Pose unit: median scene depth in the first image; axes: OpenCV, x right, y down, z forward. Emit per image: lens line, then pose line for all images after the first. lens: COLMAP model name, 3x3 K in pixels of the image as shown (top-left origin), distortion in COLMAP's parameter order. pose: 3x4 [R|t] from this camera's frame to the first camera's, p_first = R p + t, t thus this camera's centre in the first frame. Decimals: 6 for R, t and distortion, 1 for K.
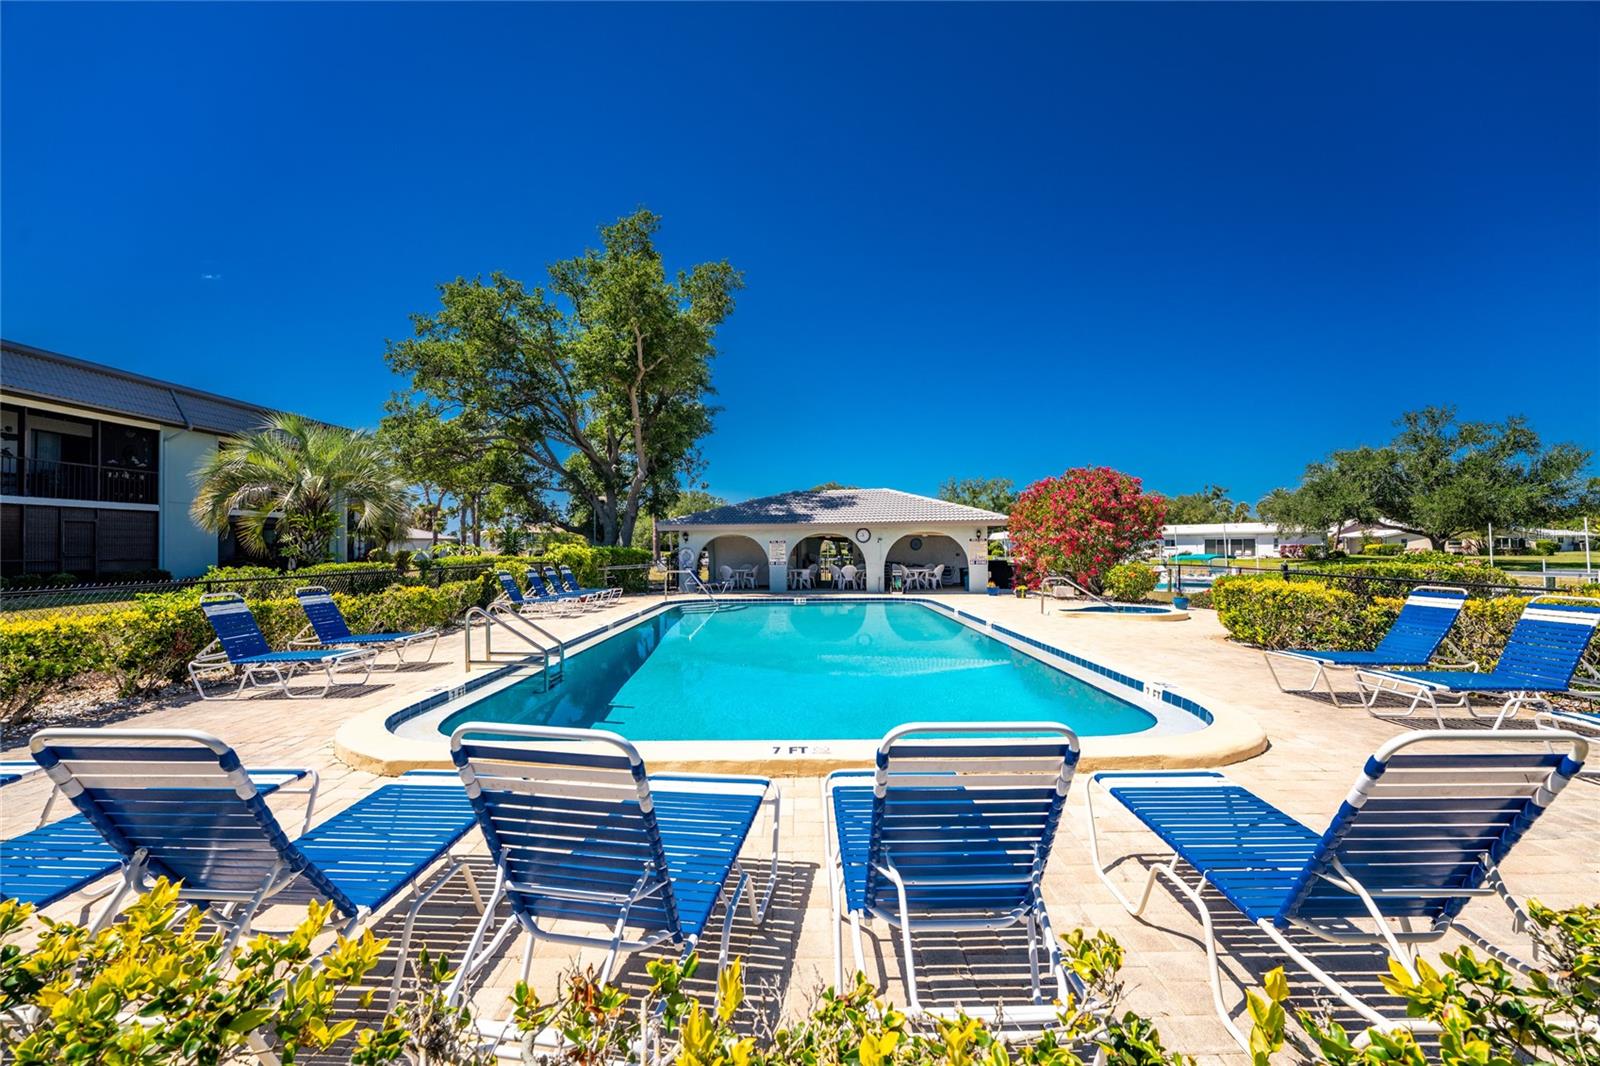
lens RADIAL K [[648.4, 0, 794.0], [0, 648.4, 538.7], [0, 0, 1]] dist [-0.026625, 0.000042]
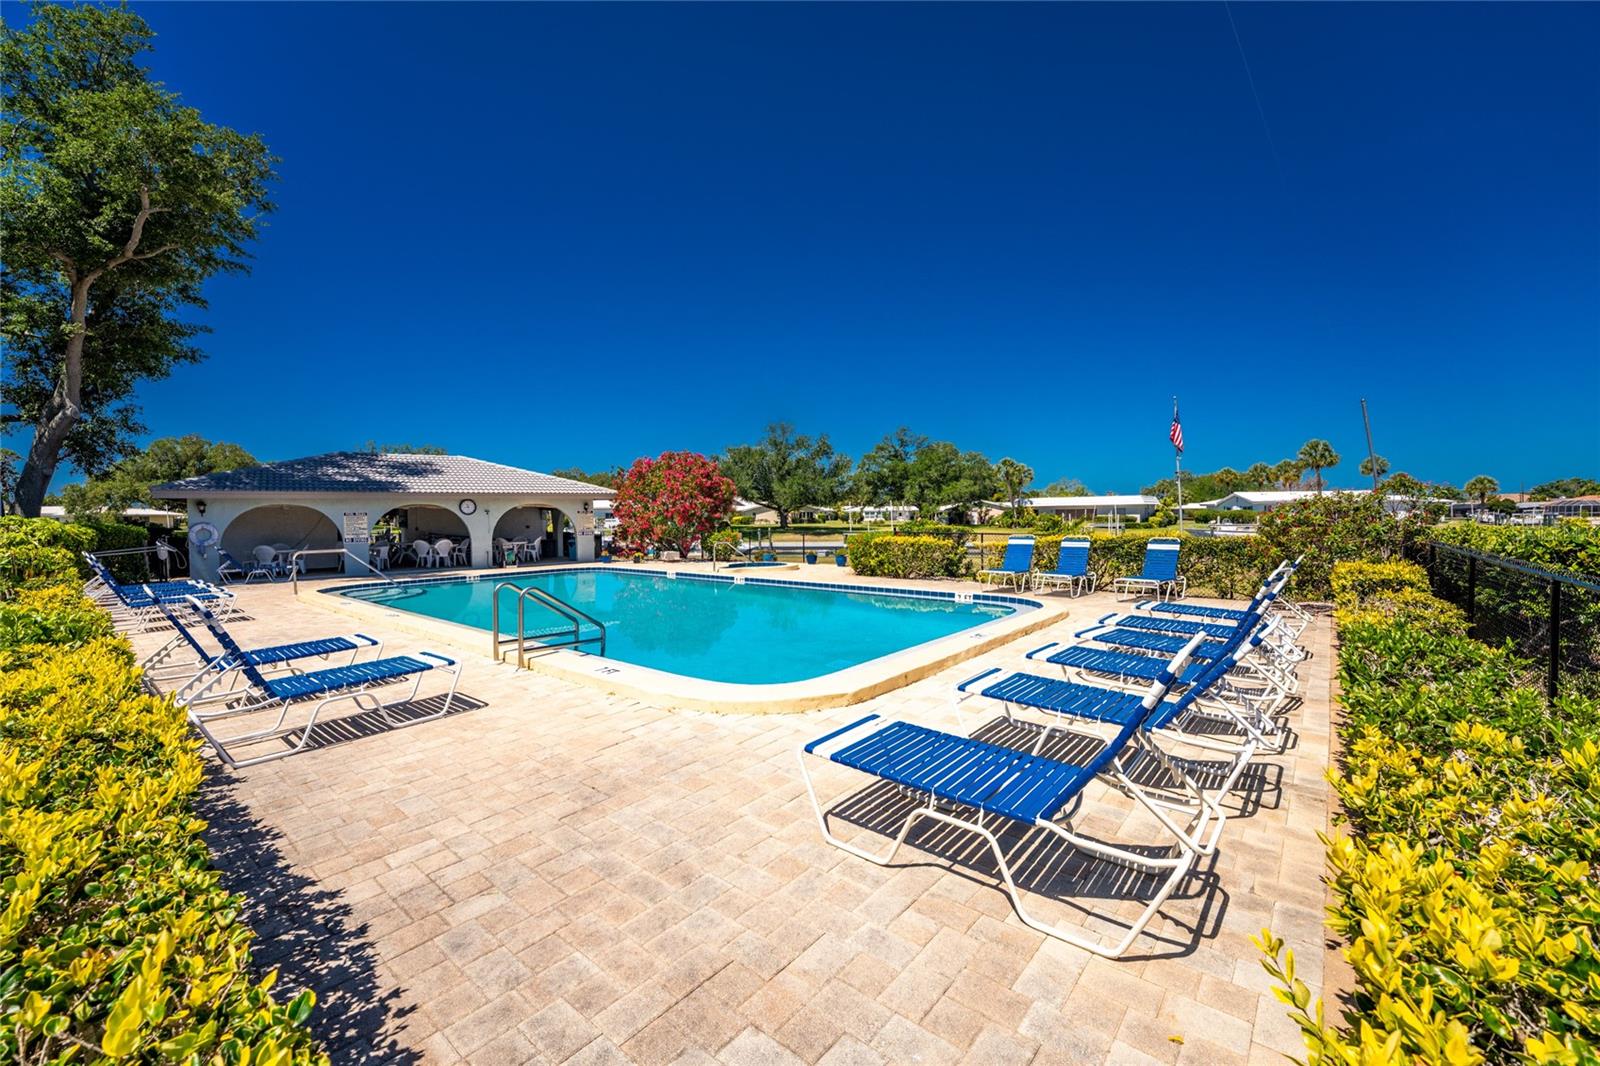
lens RADIAL K [[648.4, 0, 794.0], [0, 648.4, 538.7], [0, 0, 1]] dist [-0.026625, 0.000042]
pose [[0.635817, -0.028631, 0.771309, -0.284373], [-0.003380, 0.999199, 0.039876, 0.001604], [-0.771832, -0.027961, 0.635211, 0.055317]]
